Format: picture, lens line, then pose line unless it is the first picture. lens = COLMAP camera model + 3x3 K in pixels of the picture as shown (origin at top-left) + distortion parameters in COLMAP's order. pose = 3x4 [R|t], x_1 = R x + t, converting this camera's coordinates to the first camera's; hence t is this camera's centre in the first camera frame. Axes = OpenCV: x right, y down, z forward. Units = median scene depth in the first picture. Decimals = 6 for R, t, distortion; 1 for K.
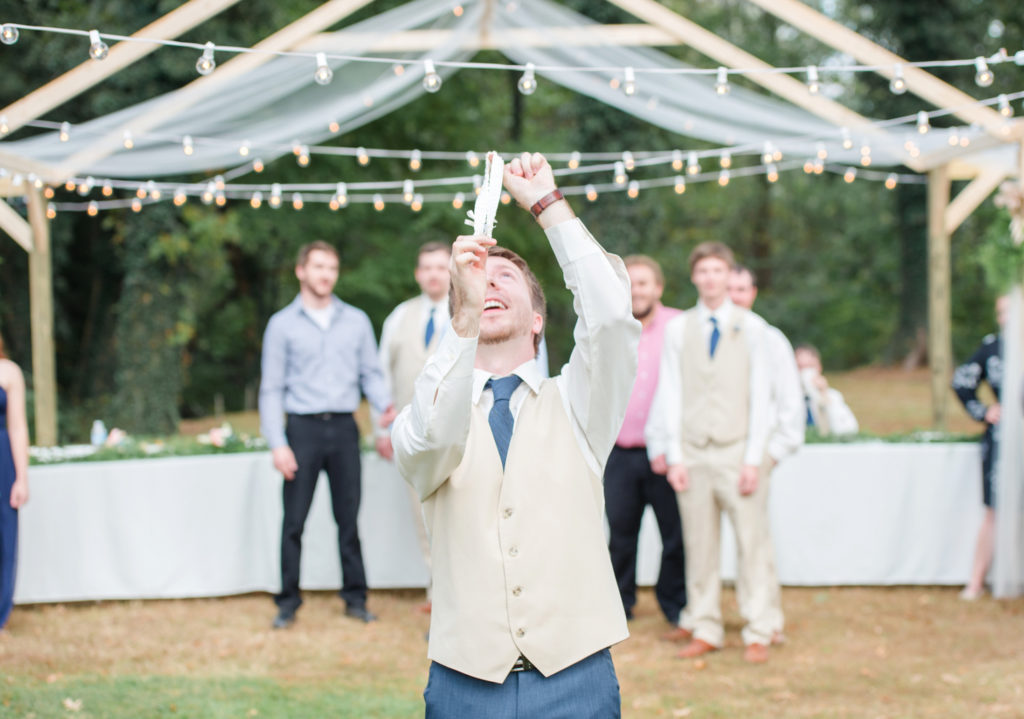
lens RADIAL K [[2358.9, 0, 513.6], [0, 2358.9, 361.2], [0, 0, 1]] dist [-0.120867, 0.000000]
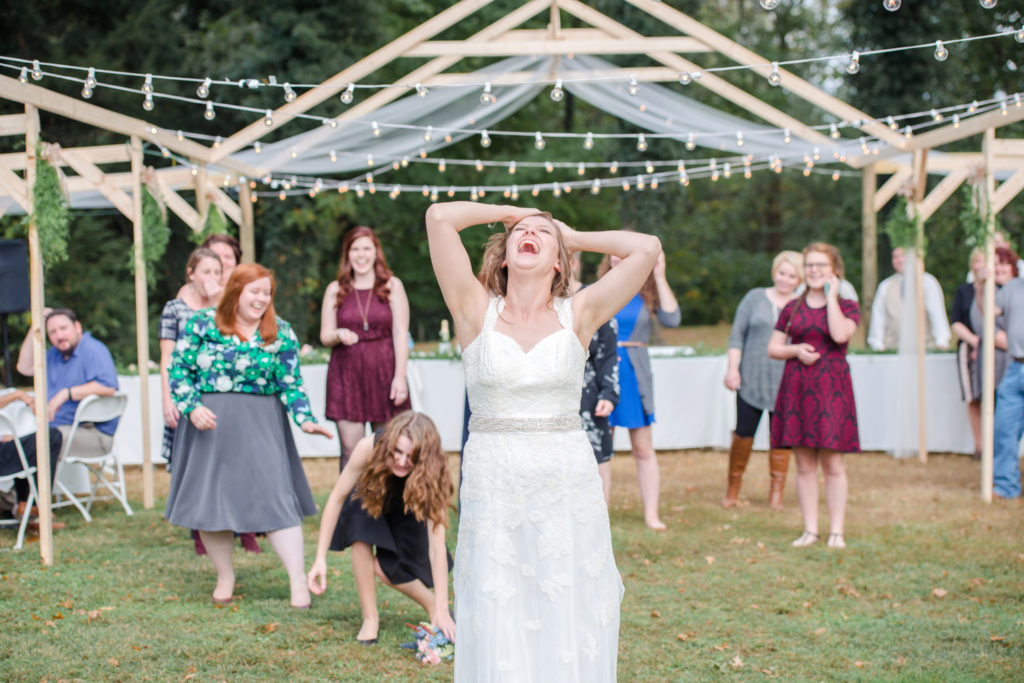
lens RADIAL K [[2131.1, 0, 506.0], [0, 2131.1, 340.3], [0, 0, 1]] dist [-0.096736, 0.000000]
pose [[0.999650, 0.000586, -0.026445, -0.006103], [-0.000295, 0.999940, 0.010979, 0.010216], [0.026450, -0.010967, 0.999590, -0.310307]]
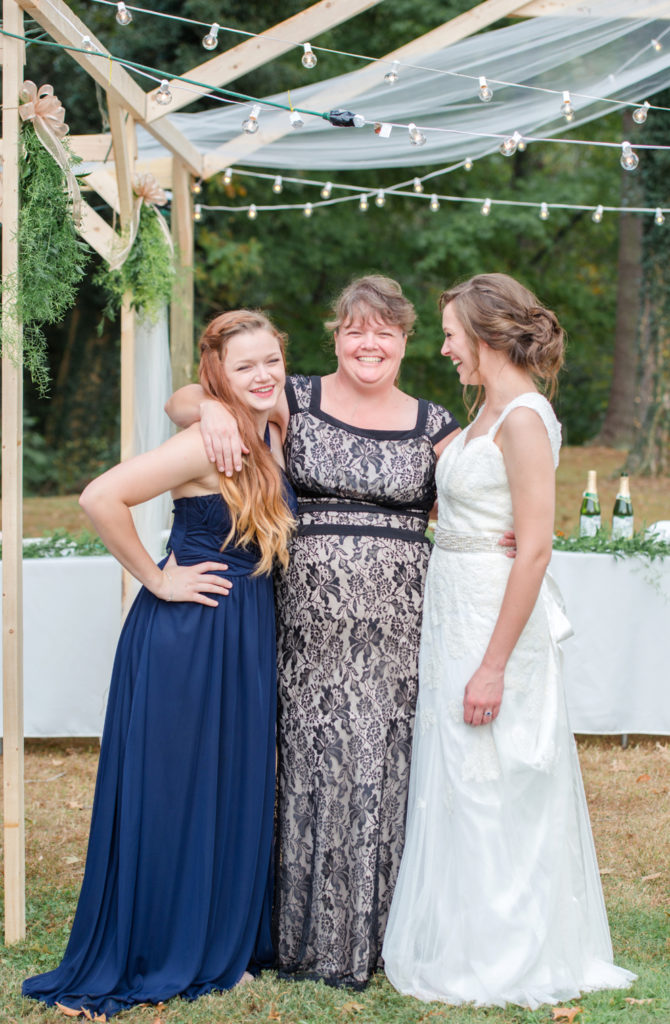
lens RADIAL K [[2311.5, 0, 334.3], [0, 2311.5, 518.2], [0, 0, 1]] dist [-0.094172, 0.000000]
pose [[0.998954, 0.040216, -0.021753, -0.130749], [-0.039131, 0.998071, 0.048195, -0.002380], [0.023650, -0.047293, 0.998601, 0.242965]]
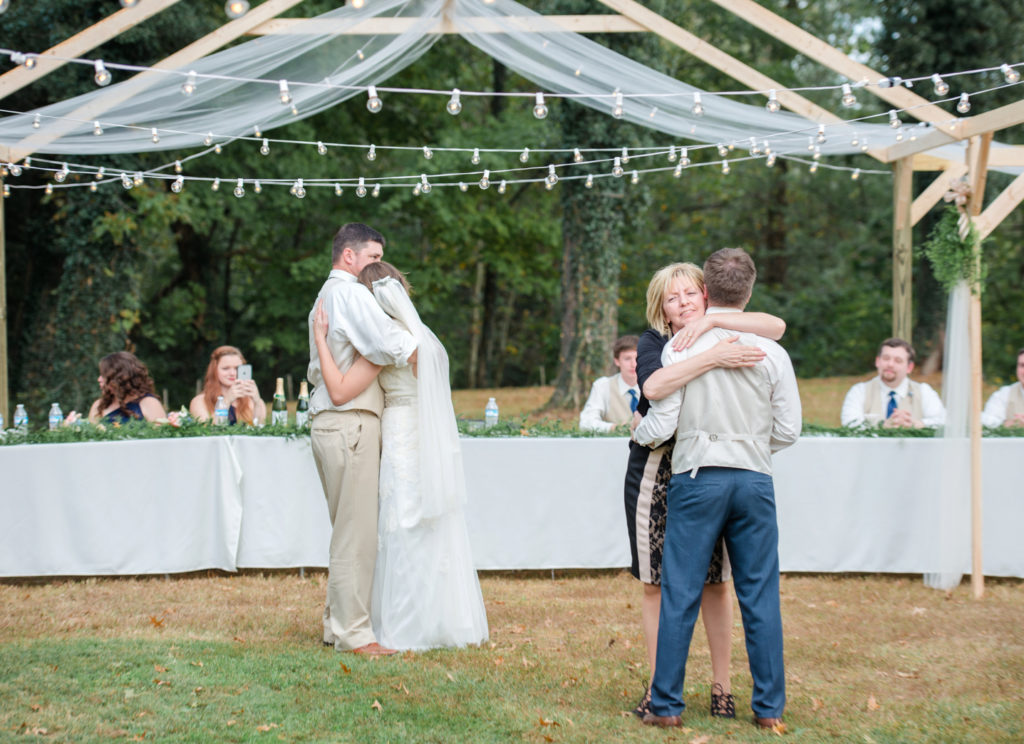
lens RADIAL K [[2772.3, 0, 563.0], [0, 2772.3, 360.8], [0, 0, 1]] dist [0.079097, 0.000000]
pose [[0.999679, 0.014164, 0.021002, 0.013929], [-0.014140, 0.999899, -0.001285, 0.005963], [-0.021018, 0.000988, 0.999779, -0.175963]]
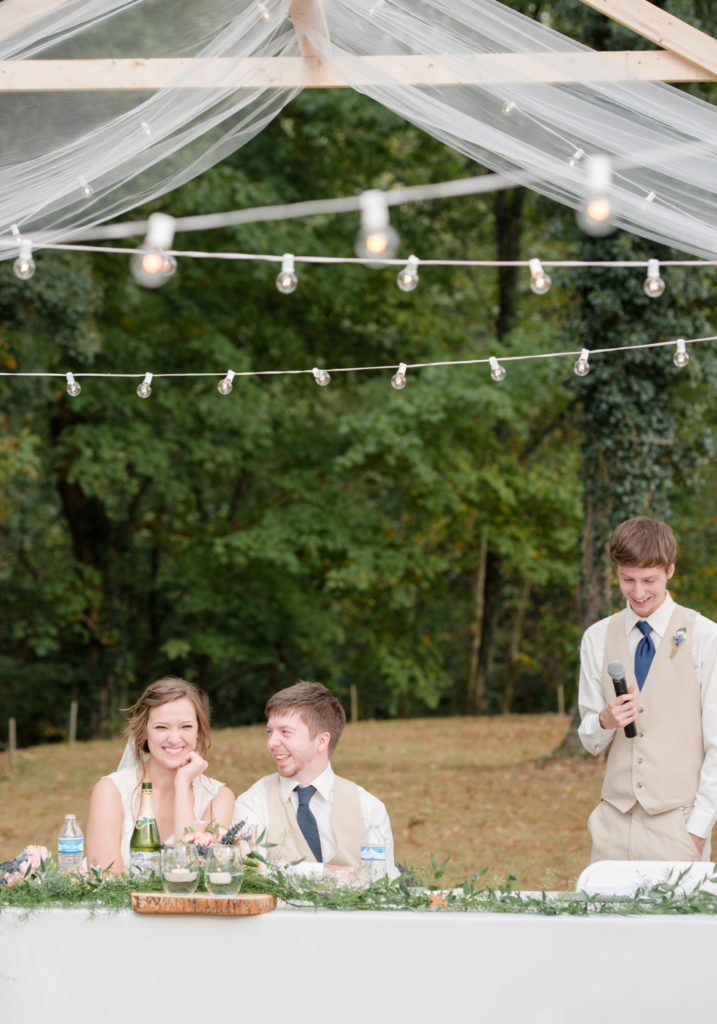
lens RADIAL K [[3162.7, 0, 351.3], [0, 3162.7, 506.1], [0, 0, 1]] dist [0.260584, 0.000000]
pose [[0.997840, 0.022156, -0.061835, 0.039791], [-0.025039, 0.998617, -0.046239, -0.011242], [0.060725, 0.047688, 0.997015, 0.317928]]
